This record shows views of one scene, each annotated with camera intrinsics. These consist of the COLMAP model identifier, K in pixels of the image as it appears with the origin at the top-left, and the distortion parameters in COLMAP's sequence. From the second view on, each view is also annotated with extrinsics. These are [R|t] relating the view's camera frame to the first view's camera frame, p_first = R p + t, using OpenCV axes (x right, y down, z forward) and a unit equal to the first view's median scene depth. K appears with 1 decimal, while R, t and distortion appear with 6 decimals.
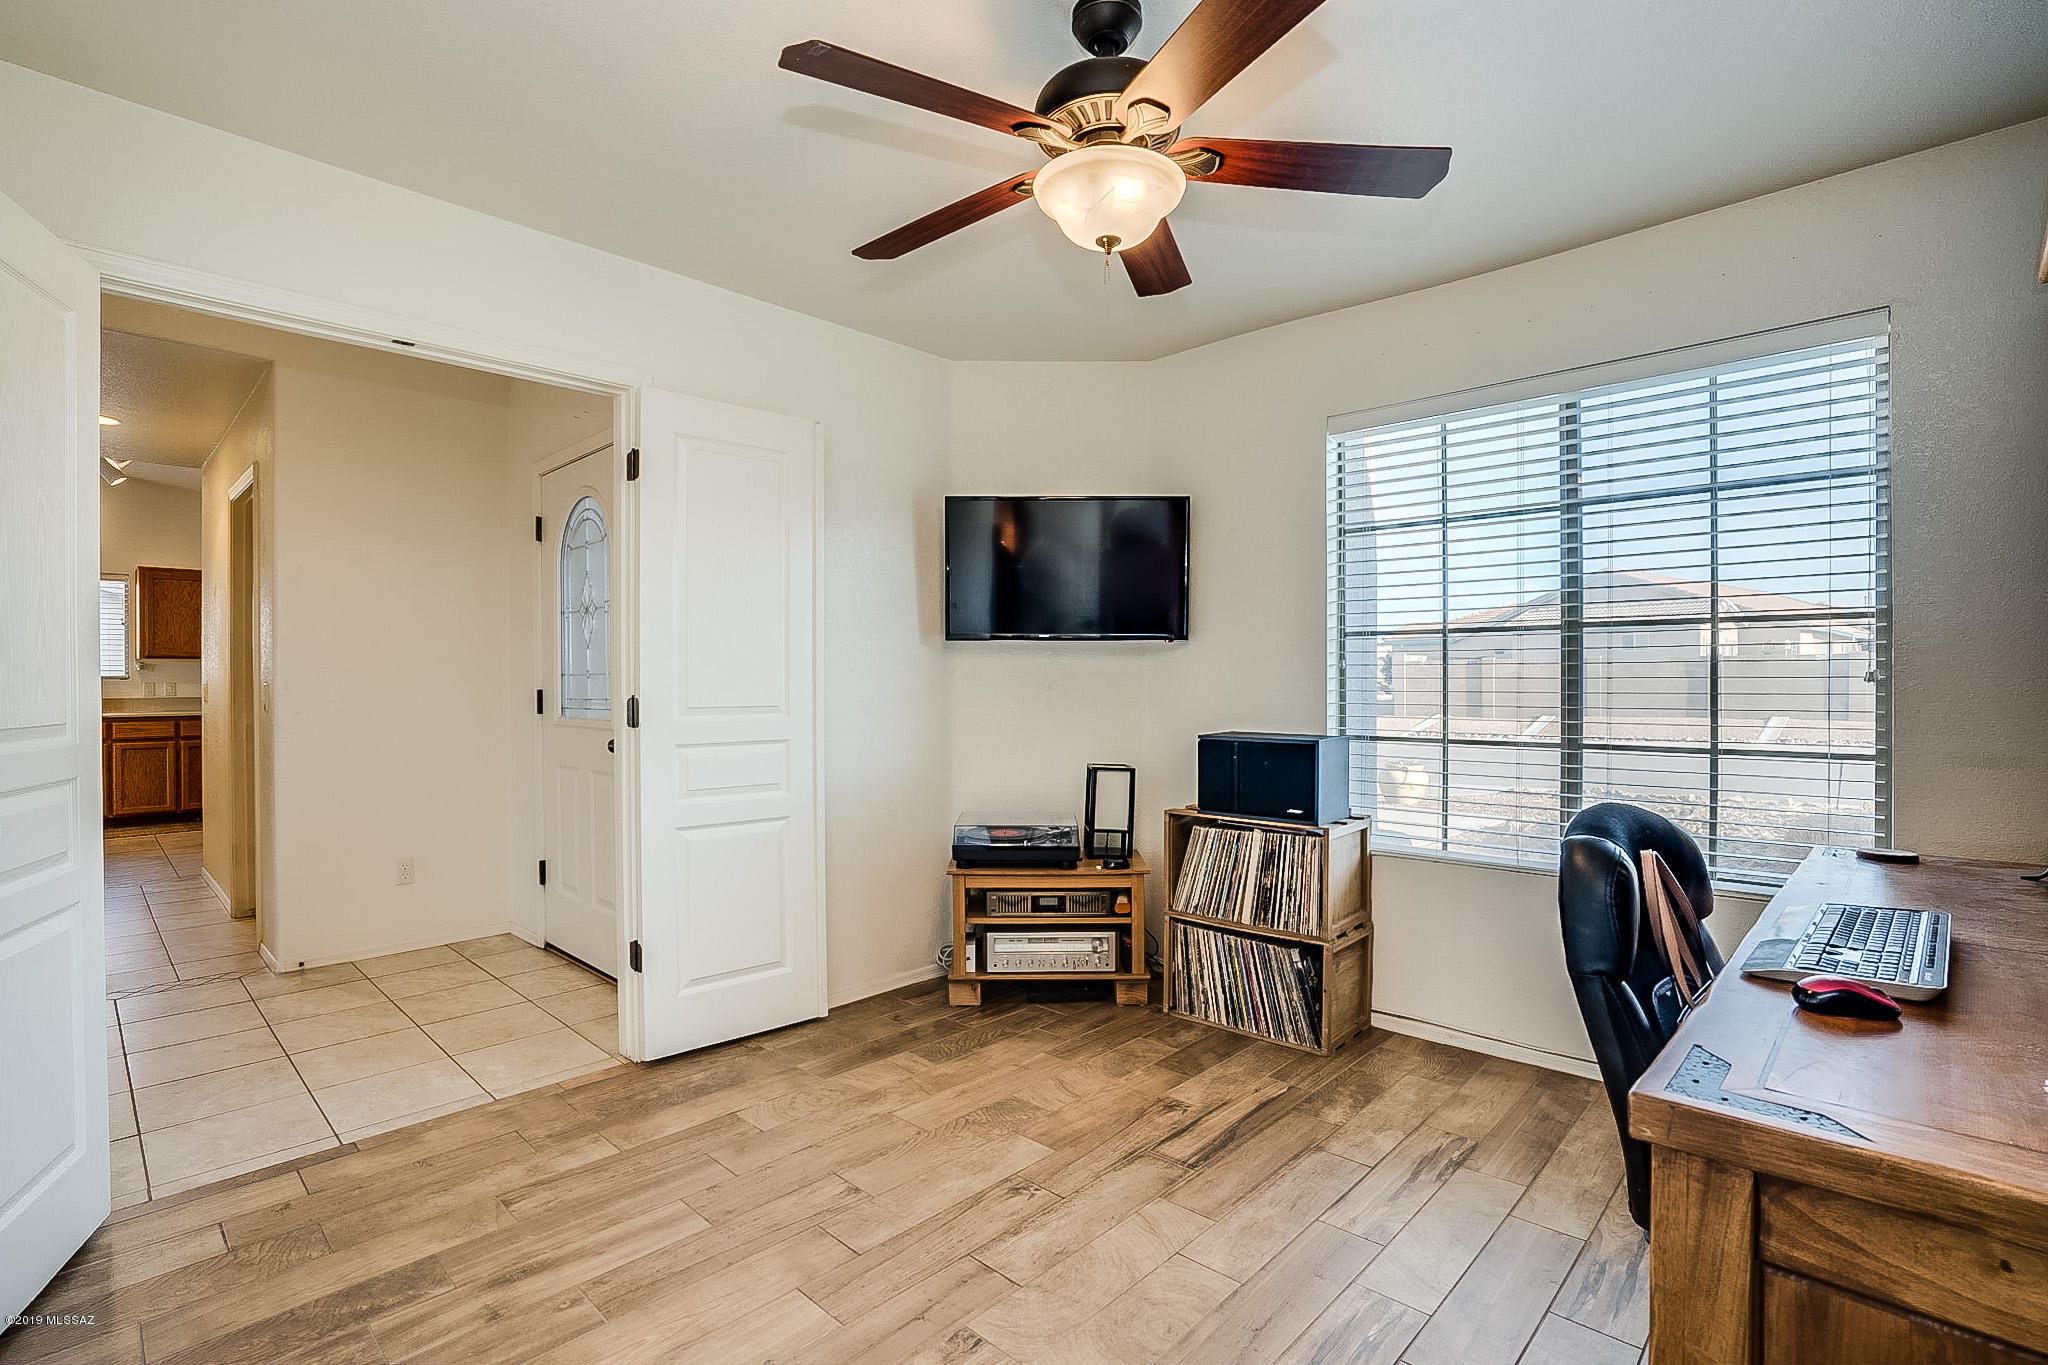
lens RADIAL K [[966.7, 0, 1022.3], [0, 966.7, 688.7], [0, 0, 1]] dist [-0.055946, 0.020018]
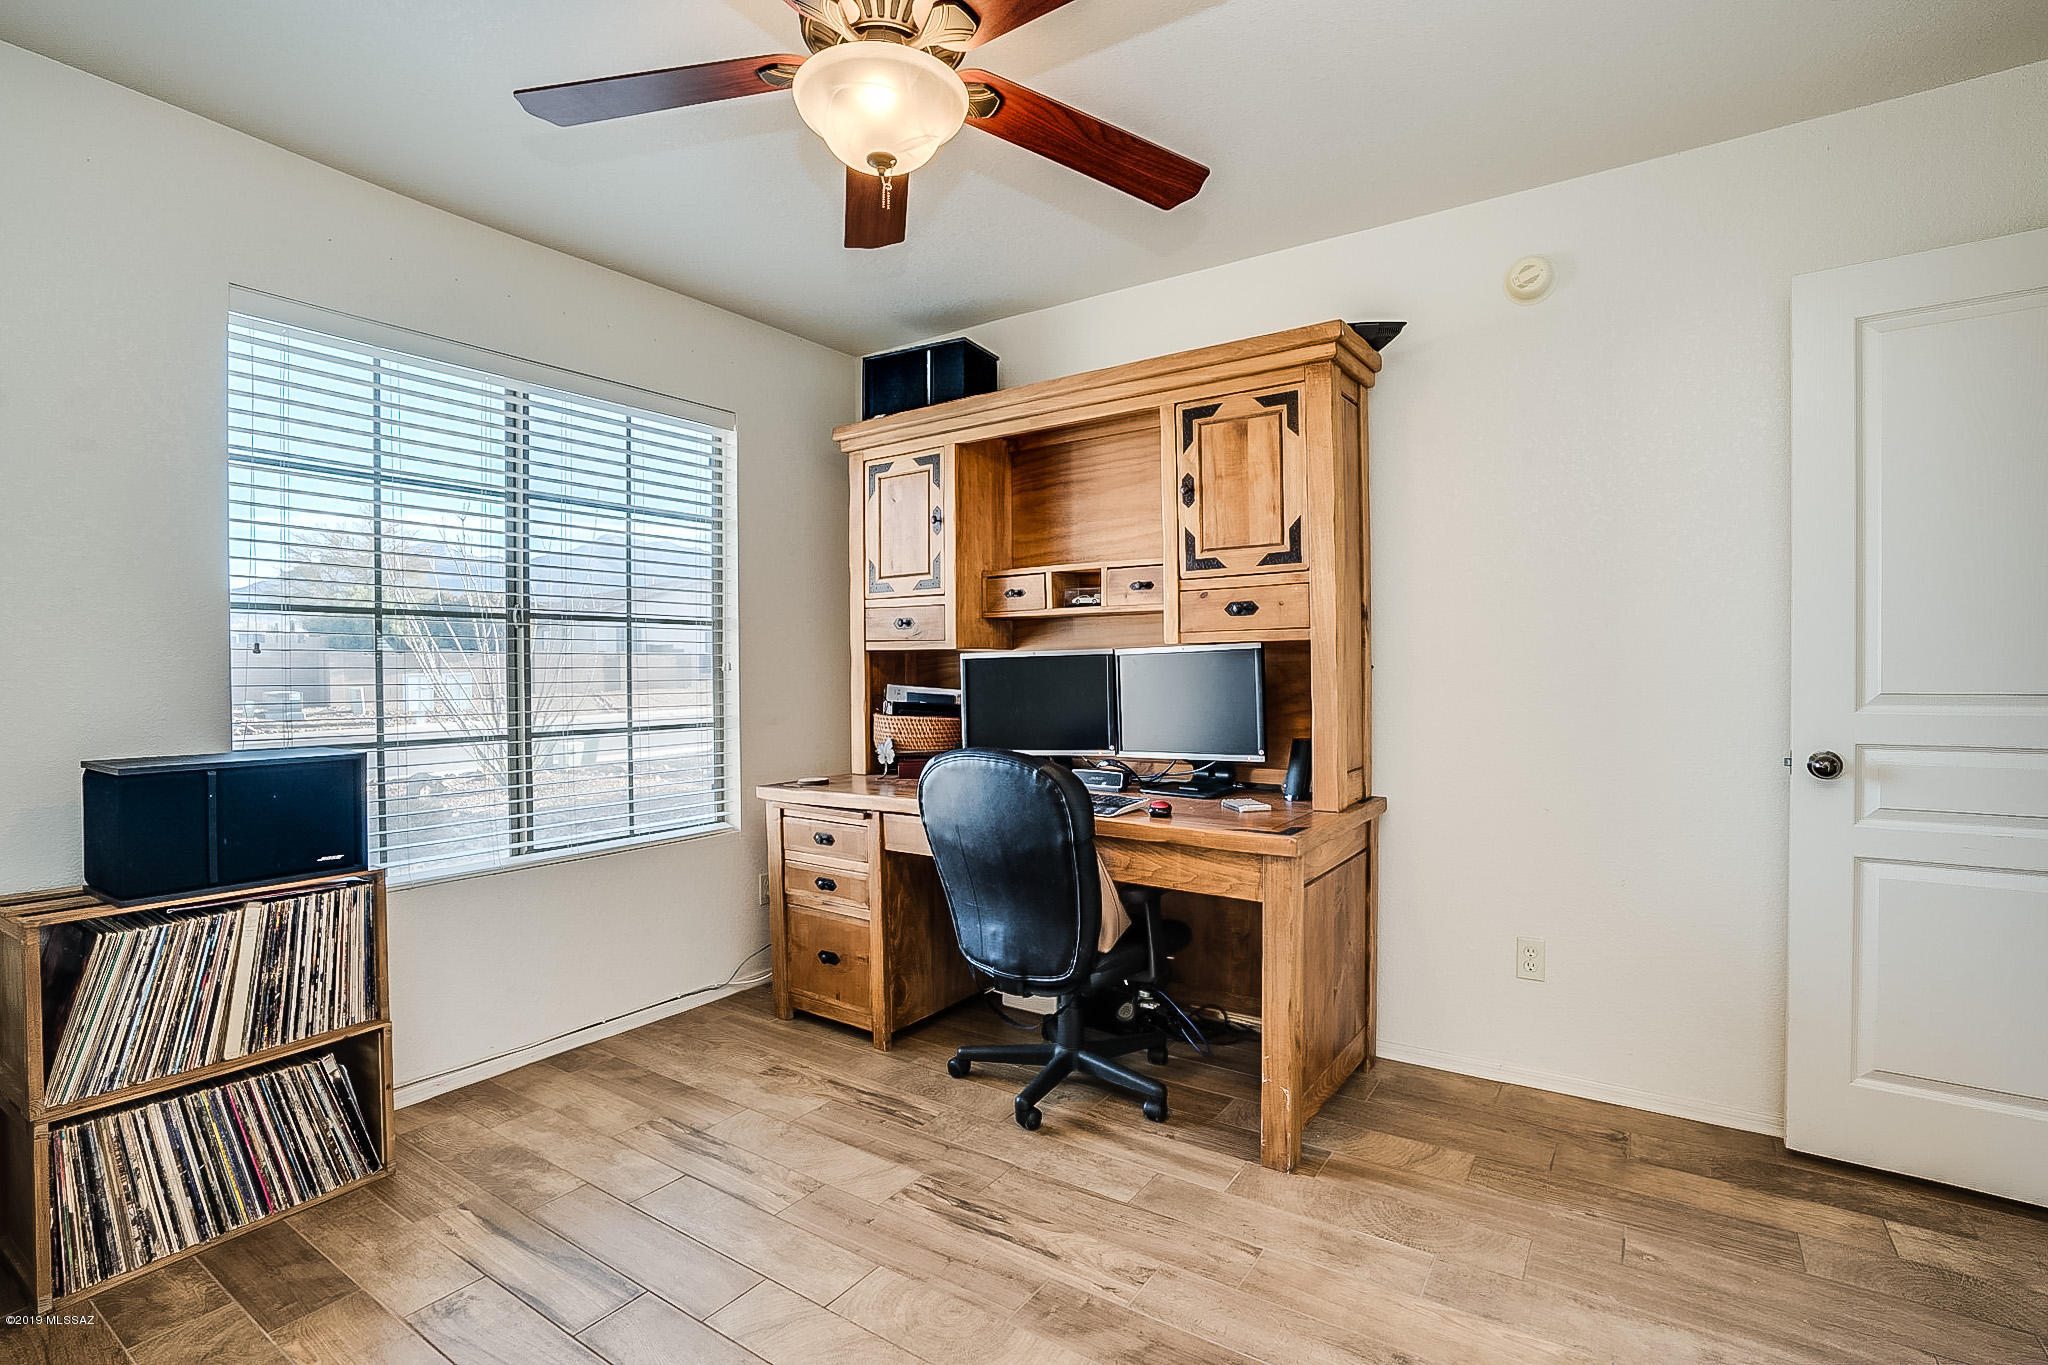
lens RADIAL K [[966.7, 0, 1022.3], [0, 966.7, 688.7], [0, 0, 1]] dist [-0.055946, 0.020018]
pose [[-0.176451, -0.015600, 0.984186, -0.471868], [0.013528, 0.999742, 0.018272, -0.000641], [-0.984217, 0.016539, -0.176194, 0.619240]]
